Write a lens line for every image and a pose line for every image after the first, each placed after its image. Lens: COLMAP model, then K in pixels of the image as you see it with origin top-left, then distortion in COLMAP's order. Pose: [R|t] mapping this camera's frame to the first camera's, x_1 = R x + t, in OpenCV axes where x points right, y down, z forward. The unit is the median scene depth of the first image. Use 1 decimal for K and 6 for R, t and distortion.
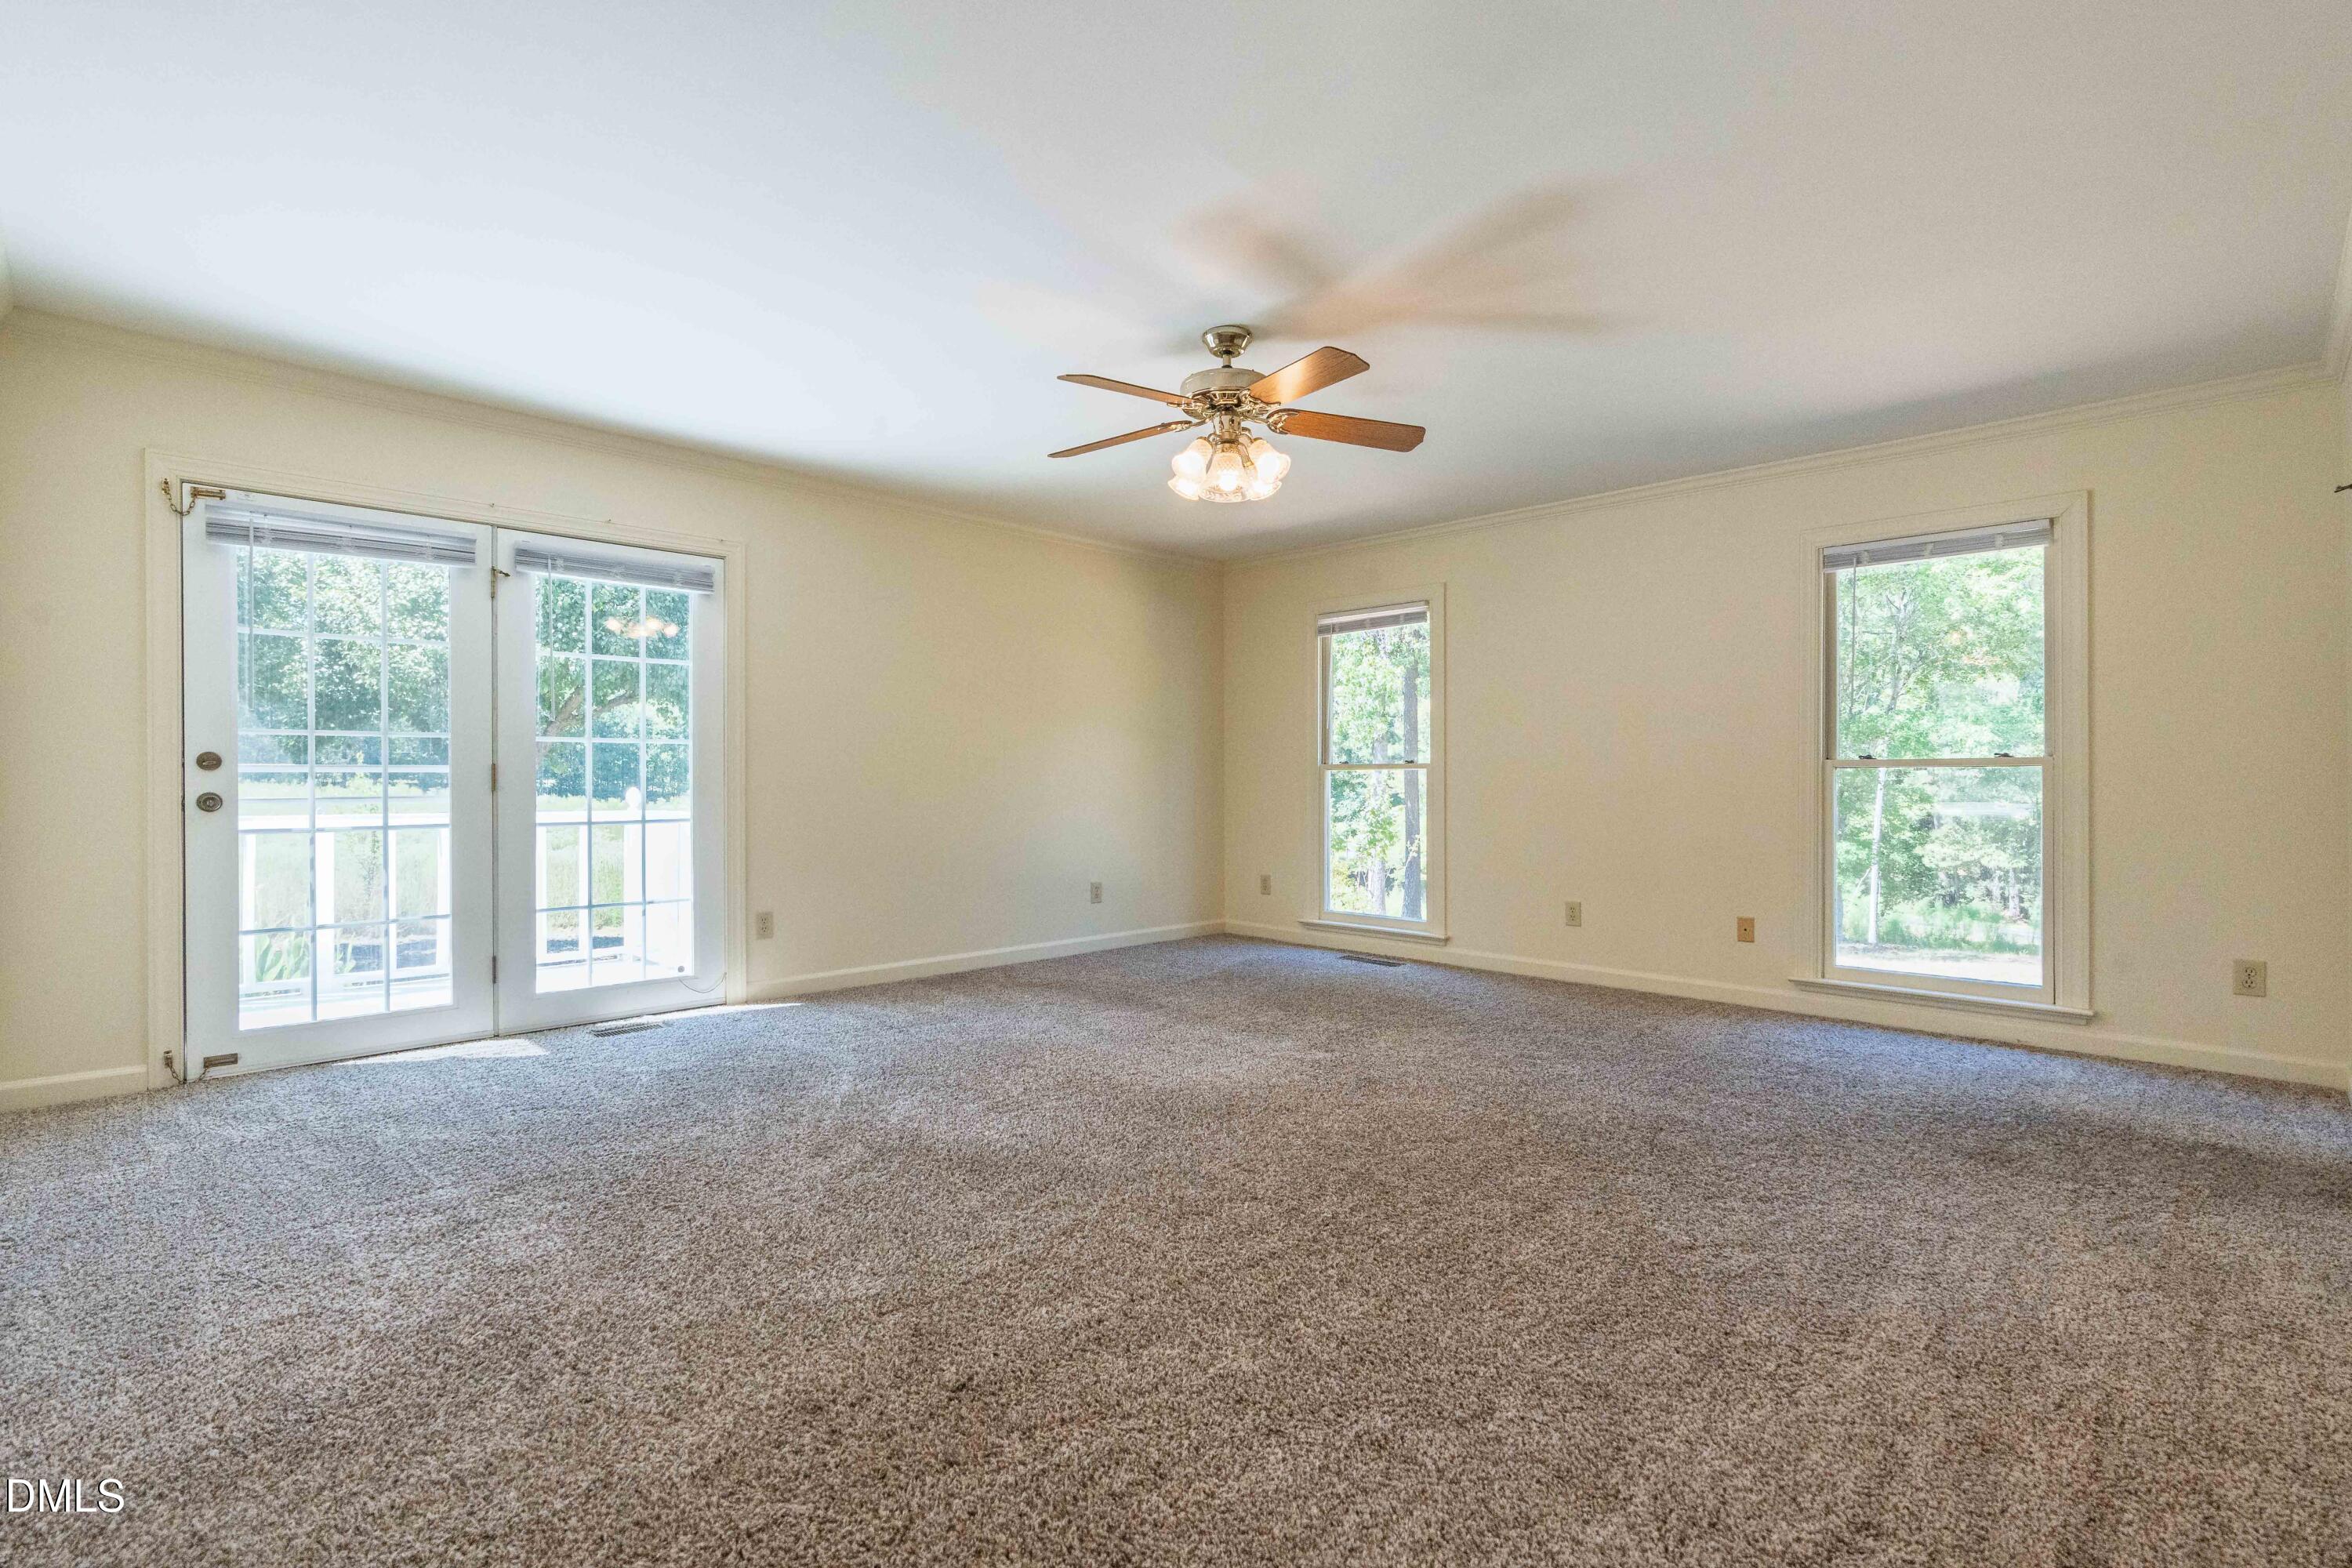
lens RADIAL K [[1075.6, 0, 1172.6], [0, 1075.6, 786.0], [0, 0, 1]] dist [-0.013566, 0.003879]
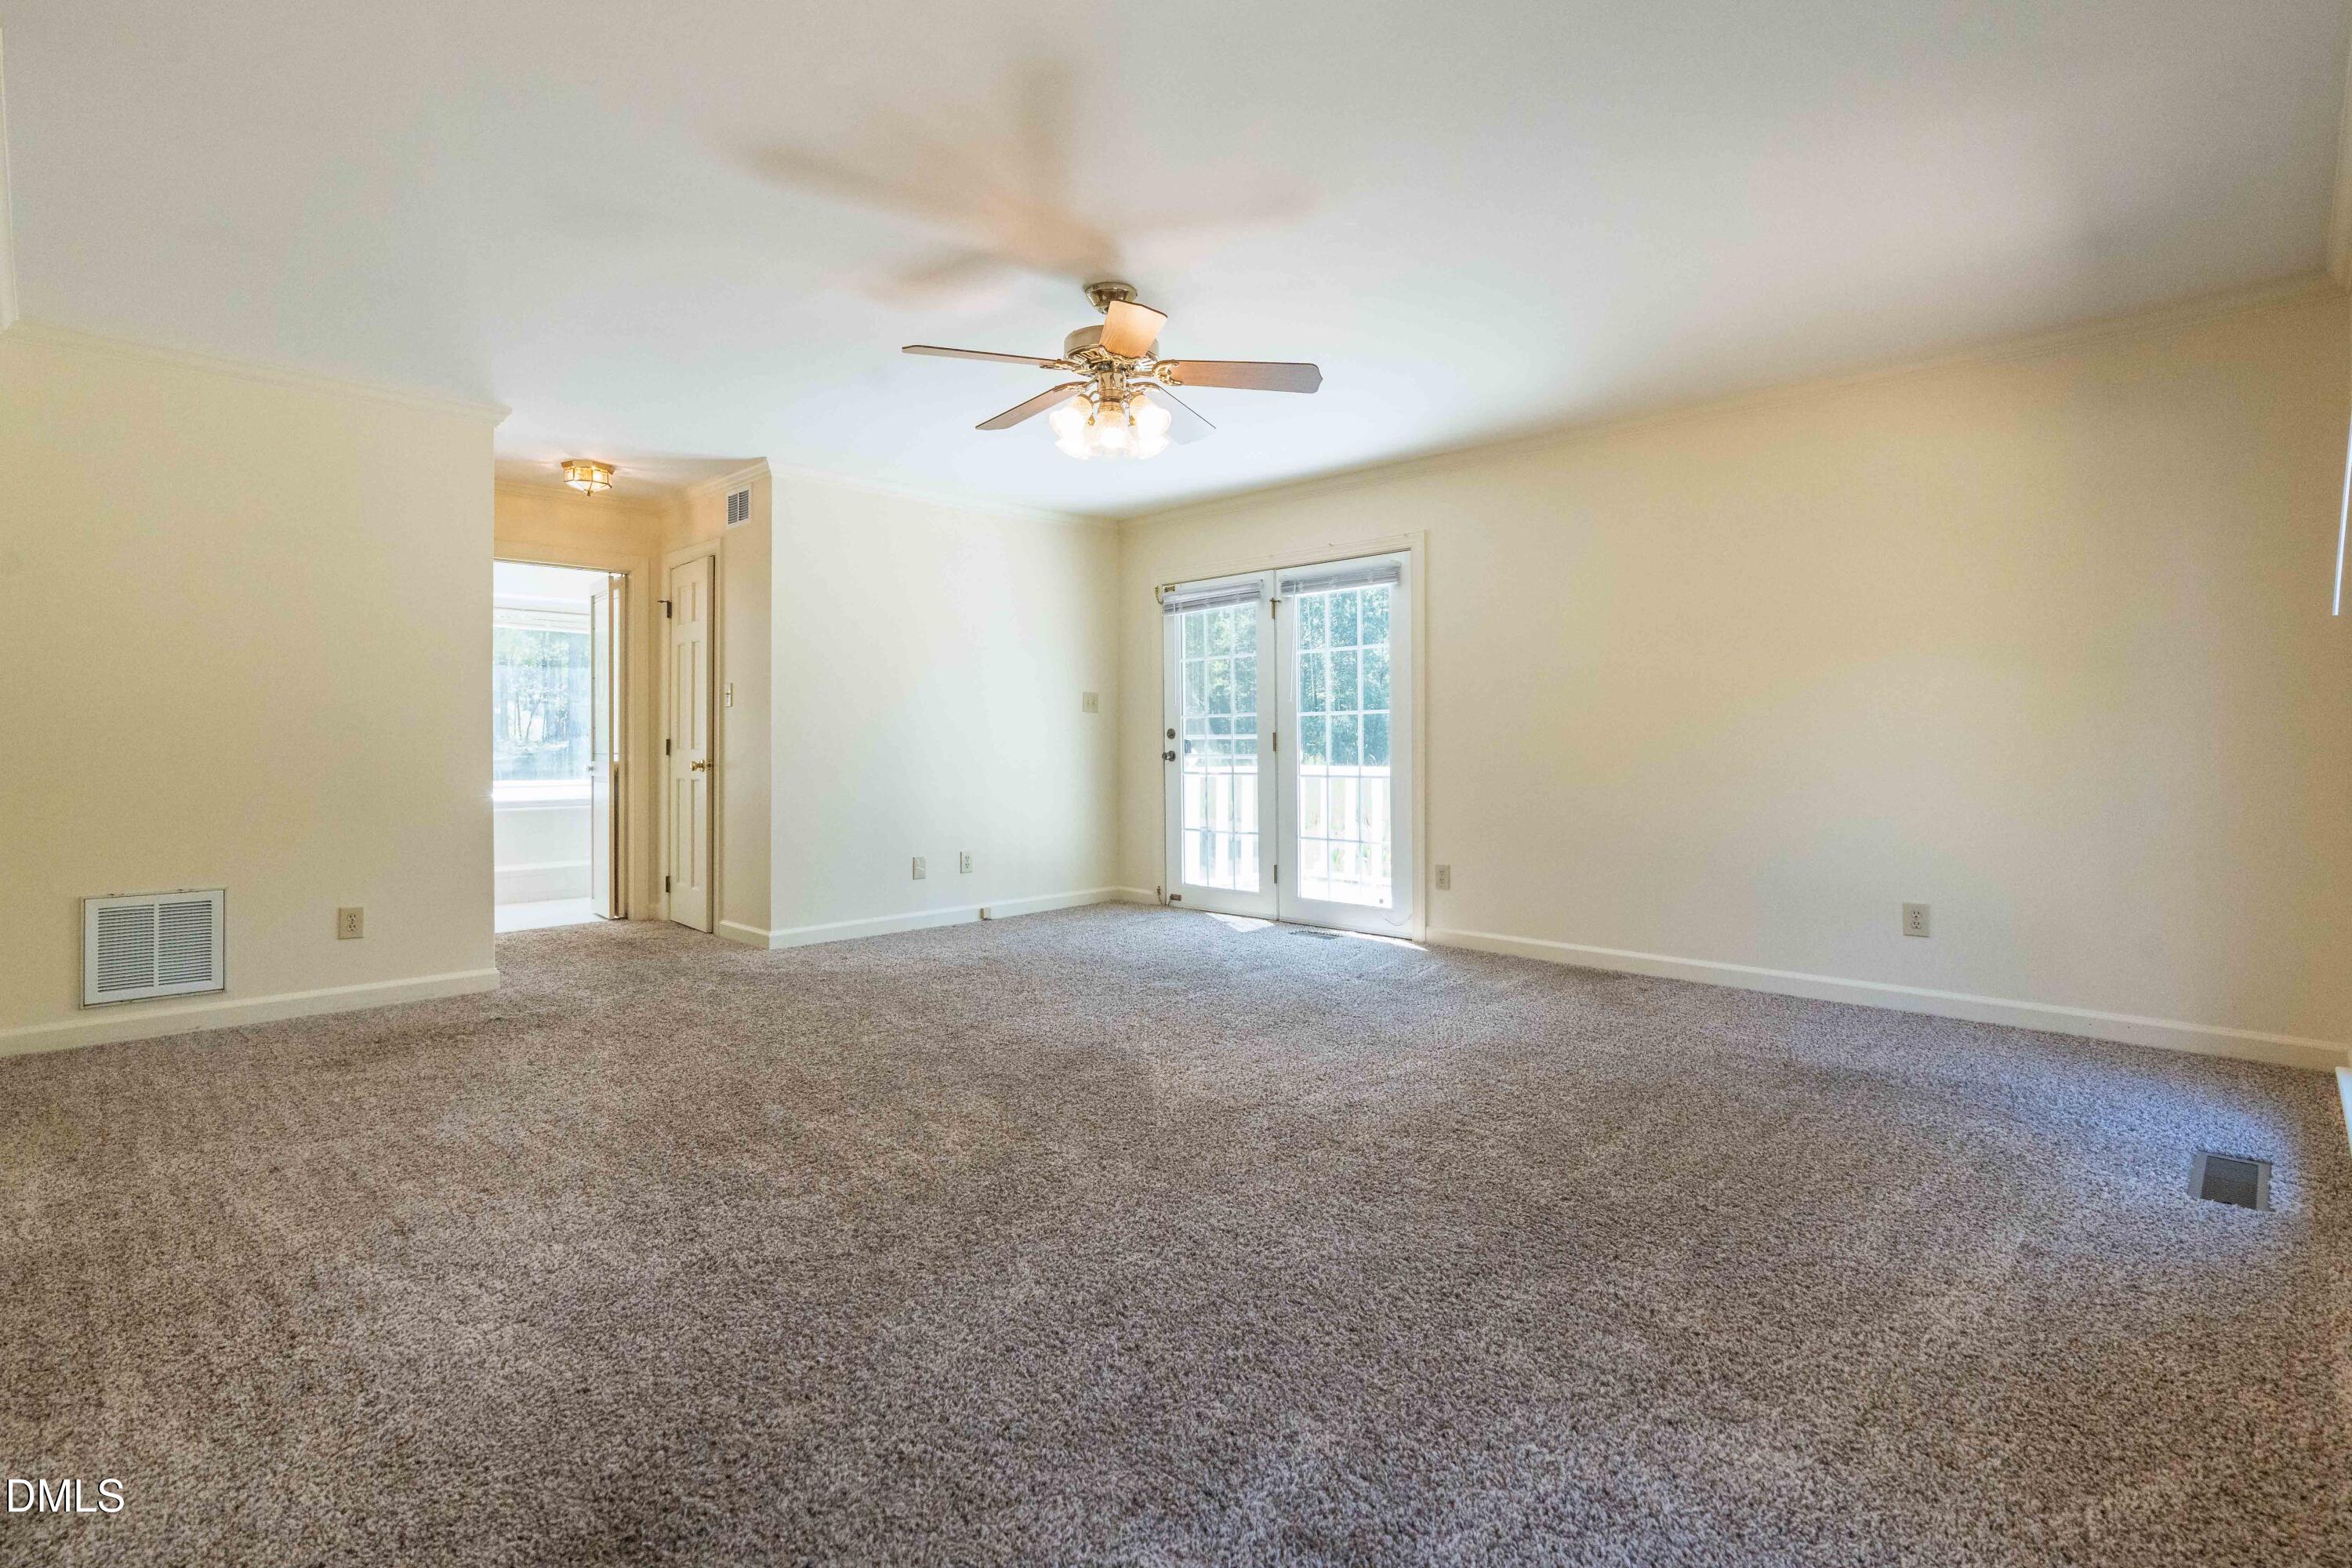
lens RADIAL K [[1075.6, 0, 1172.1], [0, 1075.6, 761.2], [0, 0, 1]] dist [-0.013566, 0.003879]
pose [[0.023057, 0.019356, -0.999547, 0.846361], [-0.001897, 0.999812, 0.019317, -0.010199], [0.999732, 0.001451, 0.023090, 0.844035]]
